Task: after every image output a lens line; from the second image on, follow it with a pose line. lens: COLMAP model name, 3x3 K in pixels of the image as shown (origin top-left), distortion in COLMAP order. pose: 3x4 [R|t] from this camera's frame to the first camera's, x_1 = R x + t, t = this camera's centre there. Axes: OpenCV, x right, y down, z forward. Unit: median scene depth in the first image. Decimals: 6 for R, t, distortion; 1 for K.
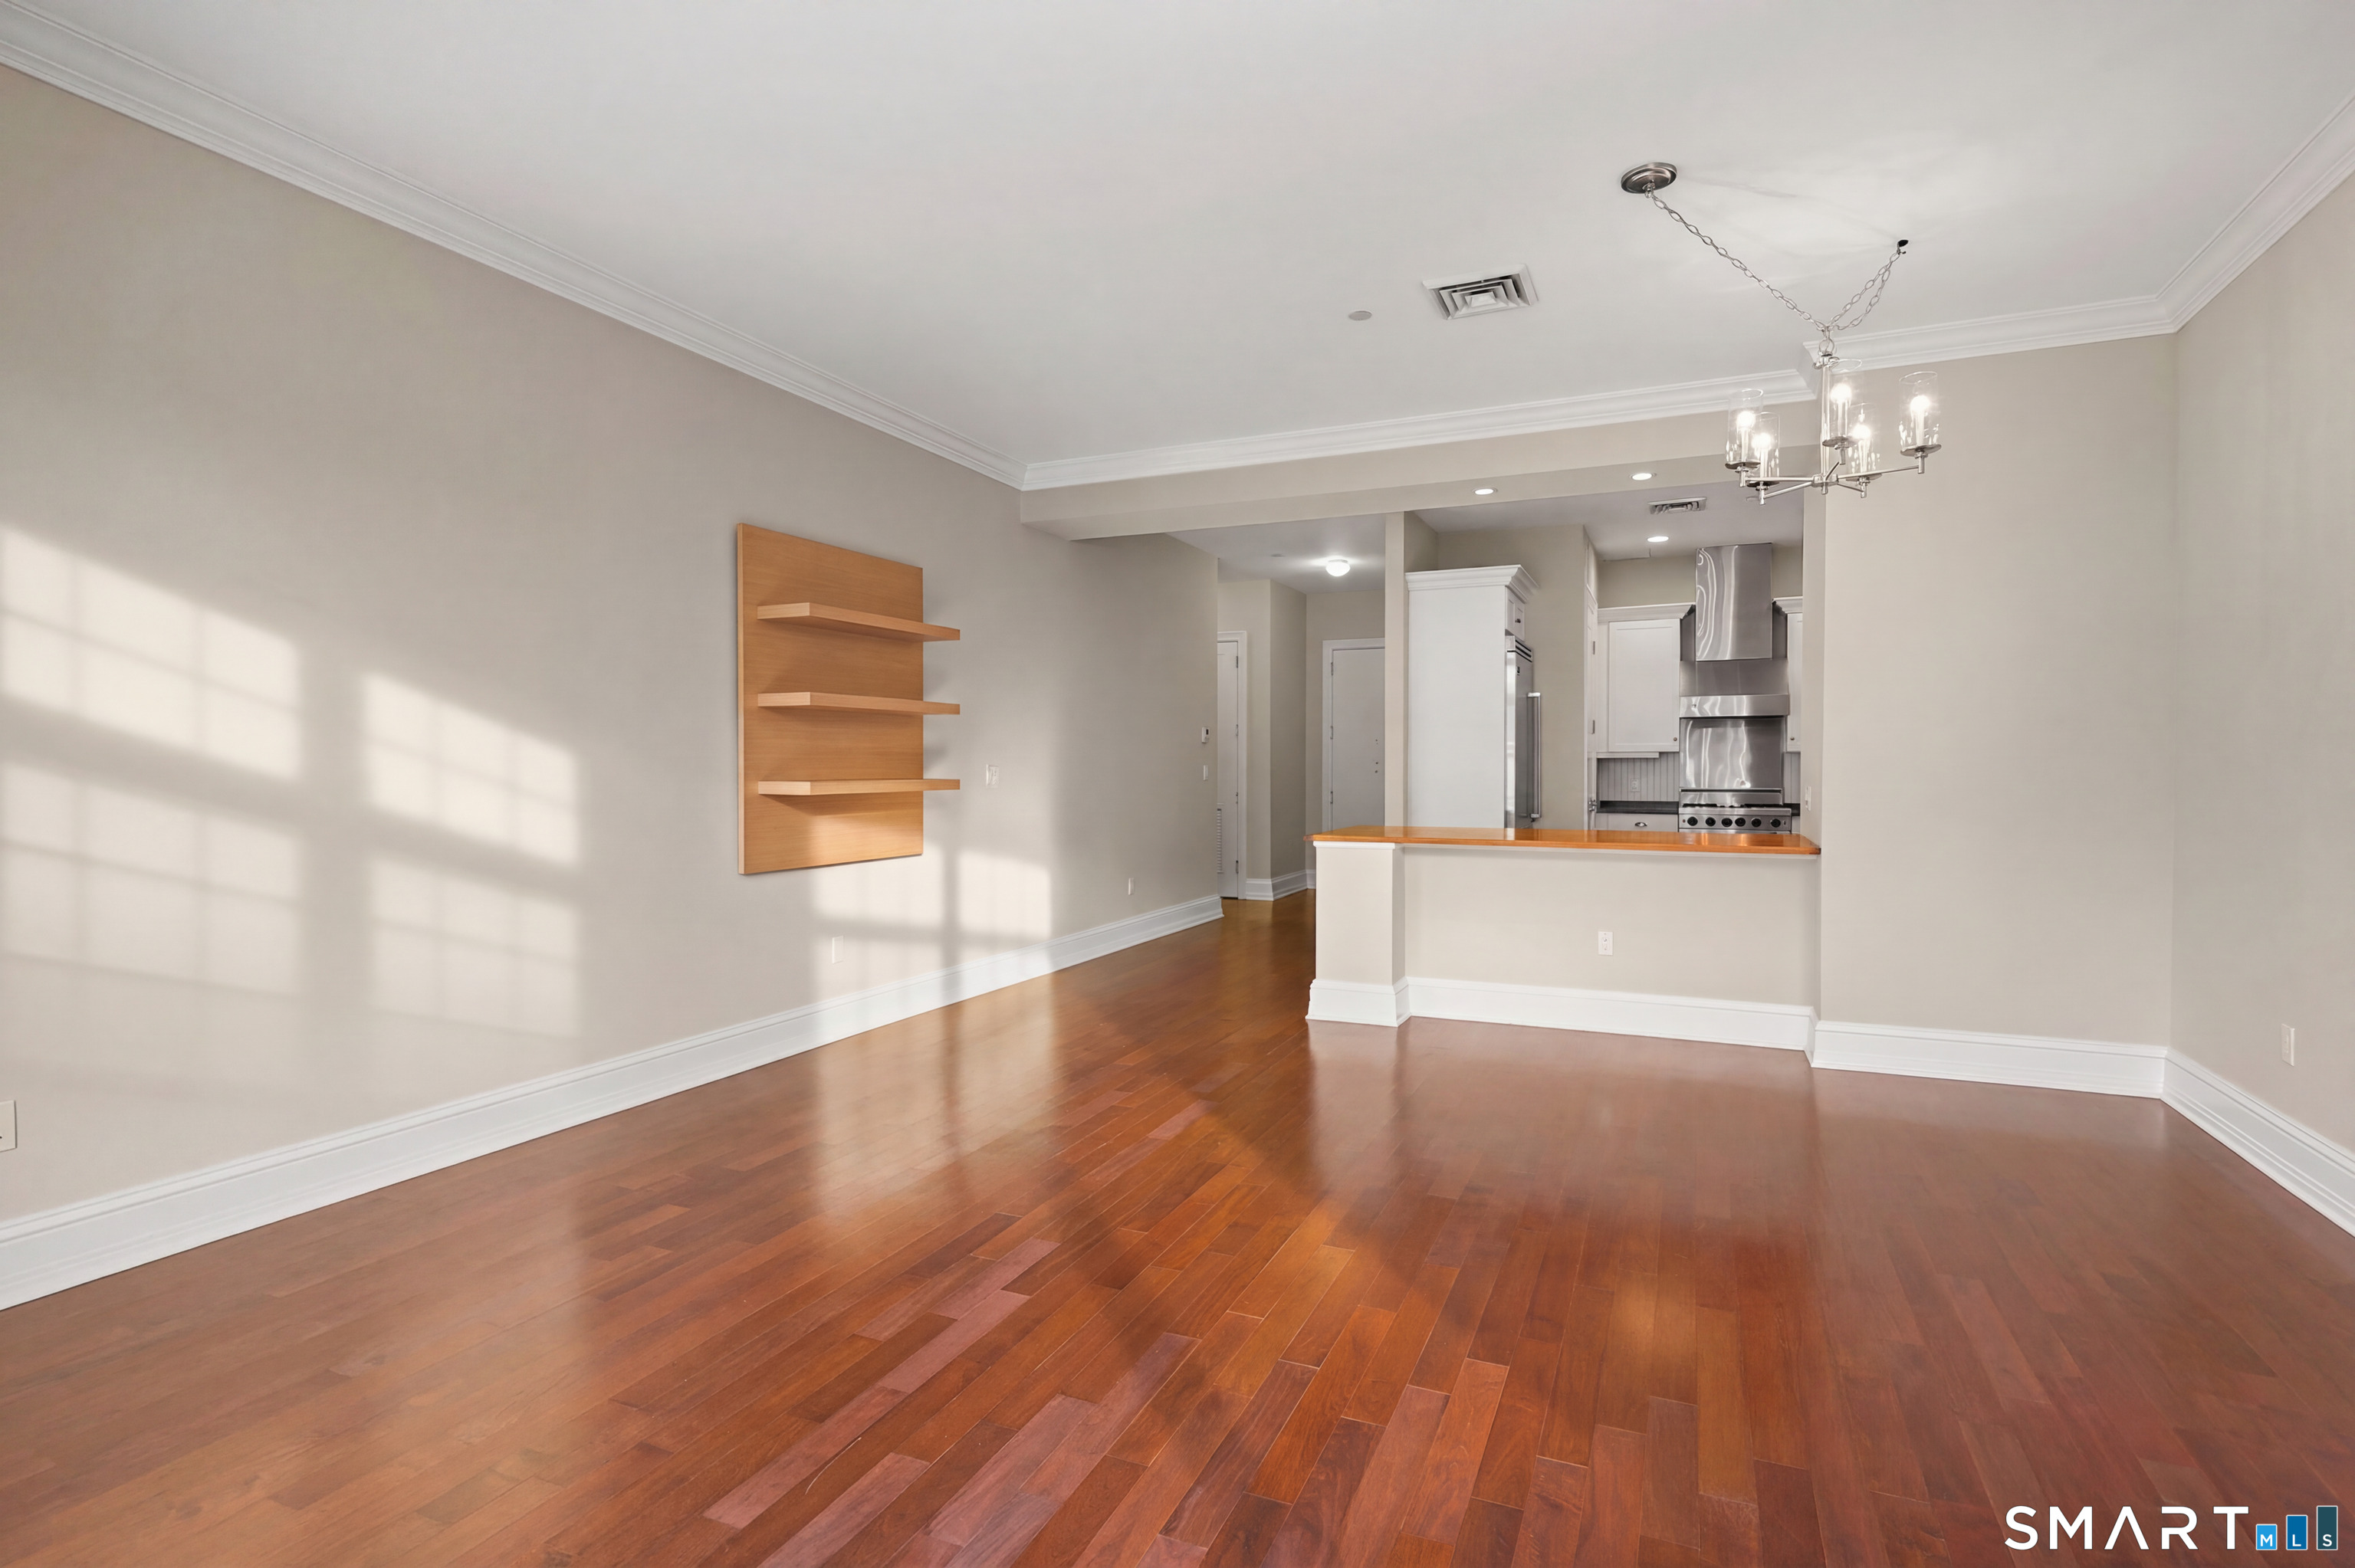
lens RADIAL K [[1146.7, 0, 1179.2], [0, 1146.7, 778.0], [0, 0, 1]] dist [0.002844, -0.000087]
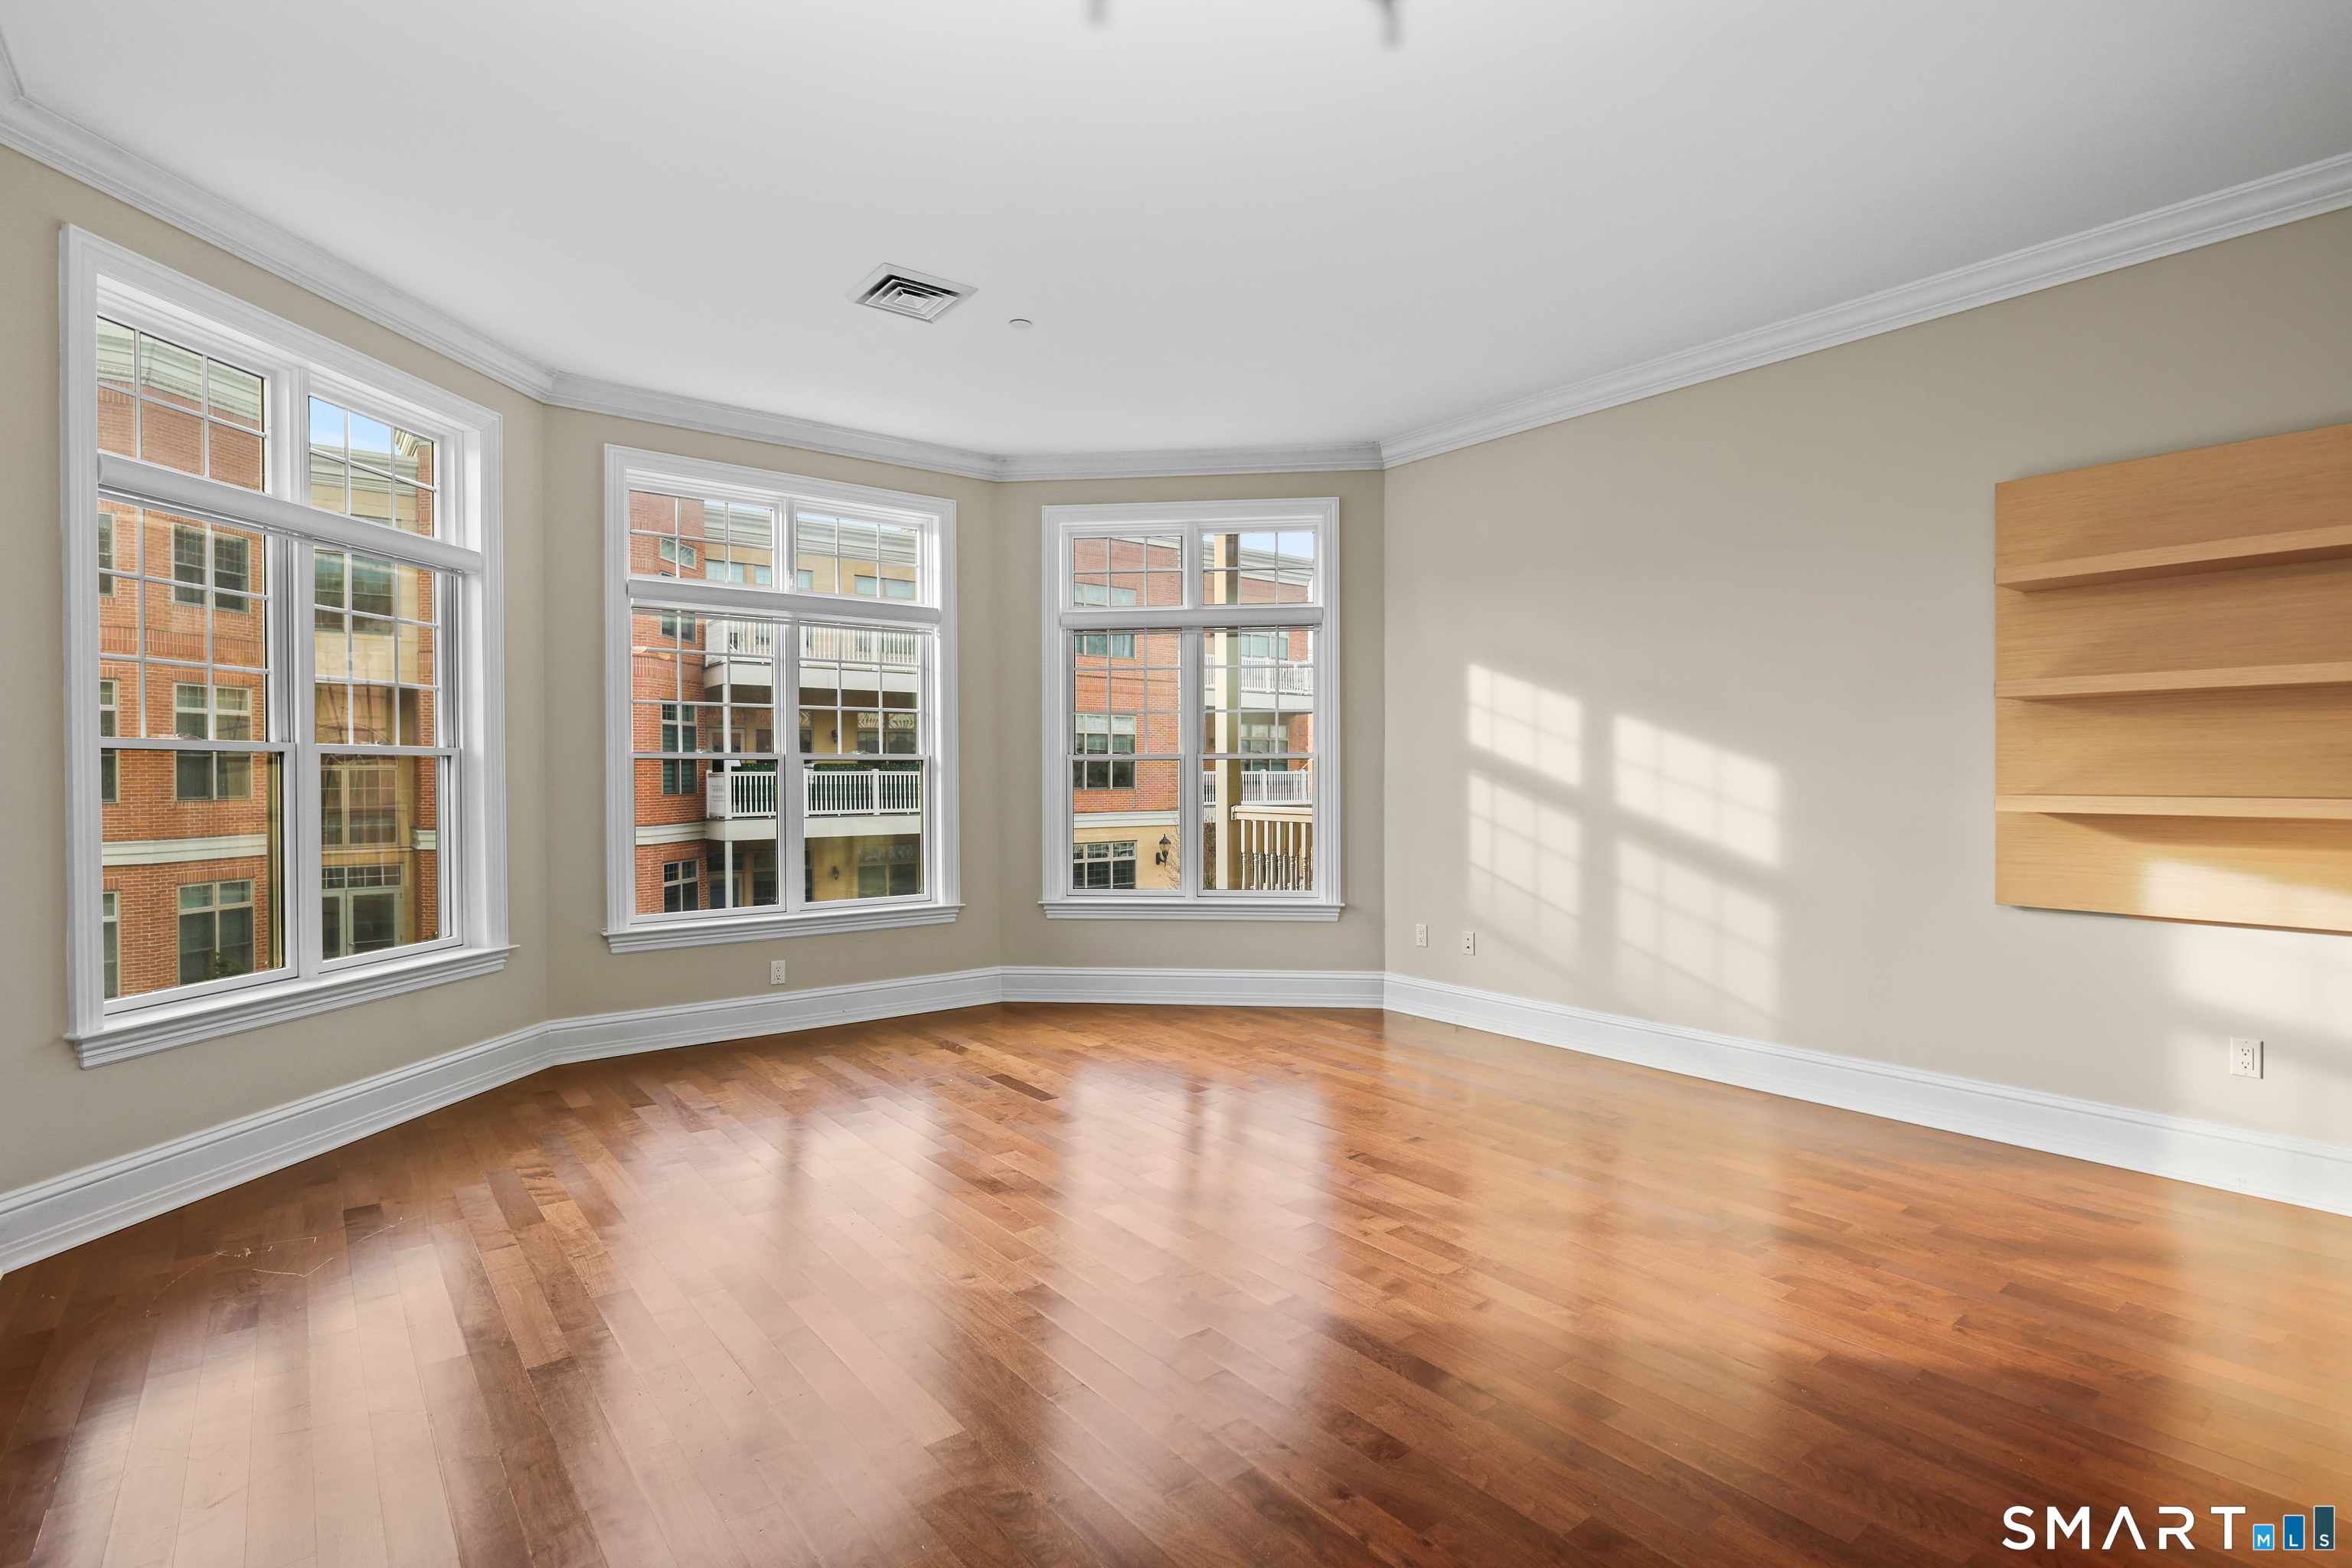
lens RADIAL K [[1145.4, 0, 1177.7], [0, 1145.4, 778.0], [0, 0, 1]] dist [0.002844, -0.000087]
pose [[-0.469464, 0.004932, -0.882938, 0.789296], [-0.009085, 0.999904, 0.010416, -0.017654], [0.882905, 0.012912, -0.469374, 1.070275]]
